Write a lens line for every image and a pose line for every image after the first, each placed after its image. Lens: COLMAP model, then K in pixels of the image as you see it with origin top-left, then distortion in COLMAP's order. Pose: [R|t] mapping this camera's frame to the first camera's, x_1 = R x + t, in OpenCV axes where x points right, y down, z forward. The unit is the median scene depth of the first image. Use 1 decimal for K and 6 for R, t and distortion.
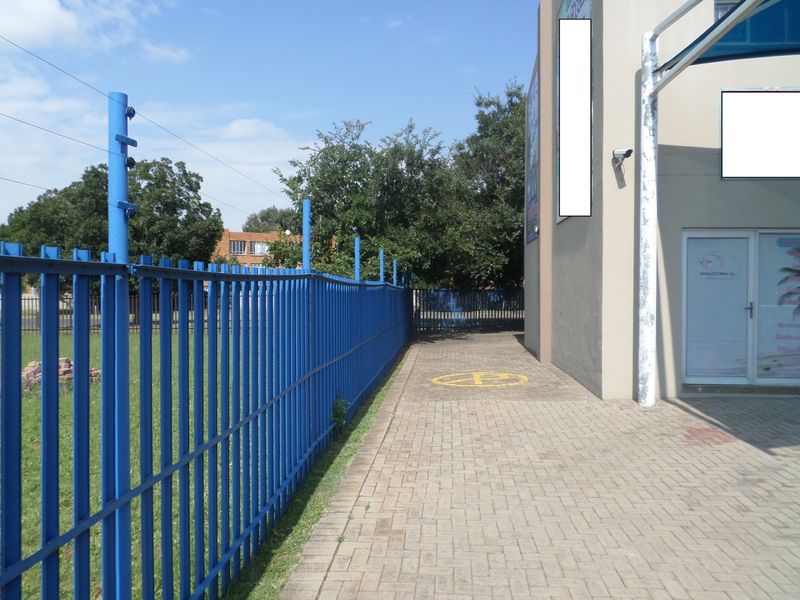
lens RADIAL K [[739.2, 0, 427.4], [0, 739.2, 297.8], [0, 0, 1]] dist [0.005933, 0.019262]
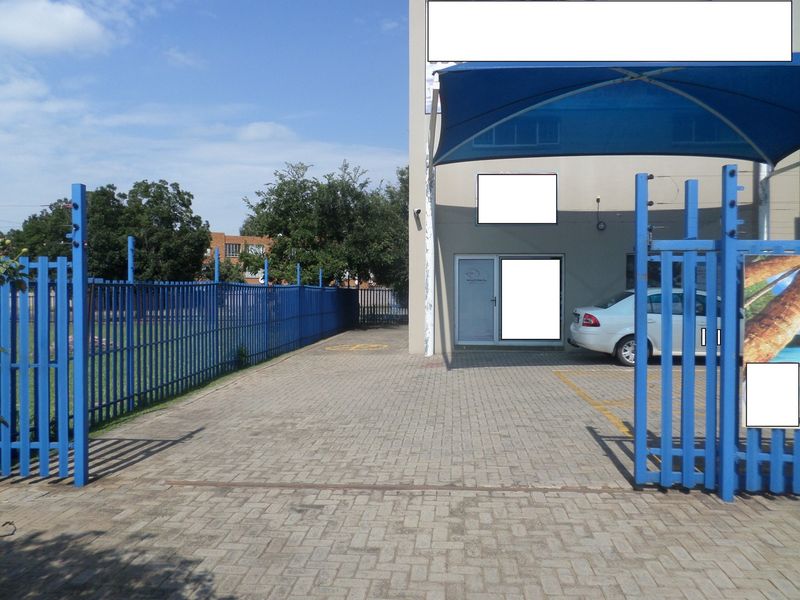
lens RADIAL K [[821.3, 0, 400.4], [0, 821.3, 301.9], [0, 0, 1]] dist [0.180708, -0.010954]
pose [[0.997633, 0.006937, -0.068414, 0.125958], [-0.006835, 0.999975, 0.001716, 0.005543], [0.068425, -0.001244, 0.997656, -0.328136]]
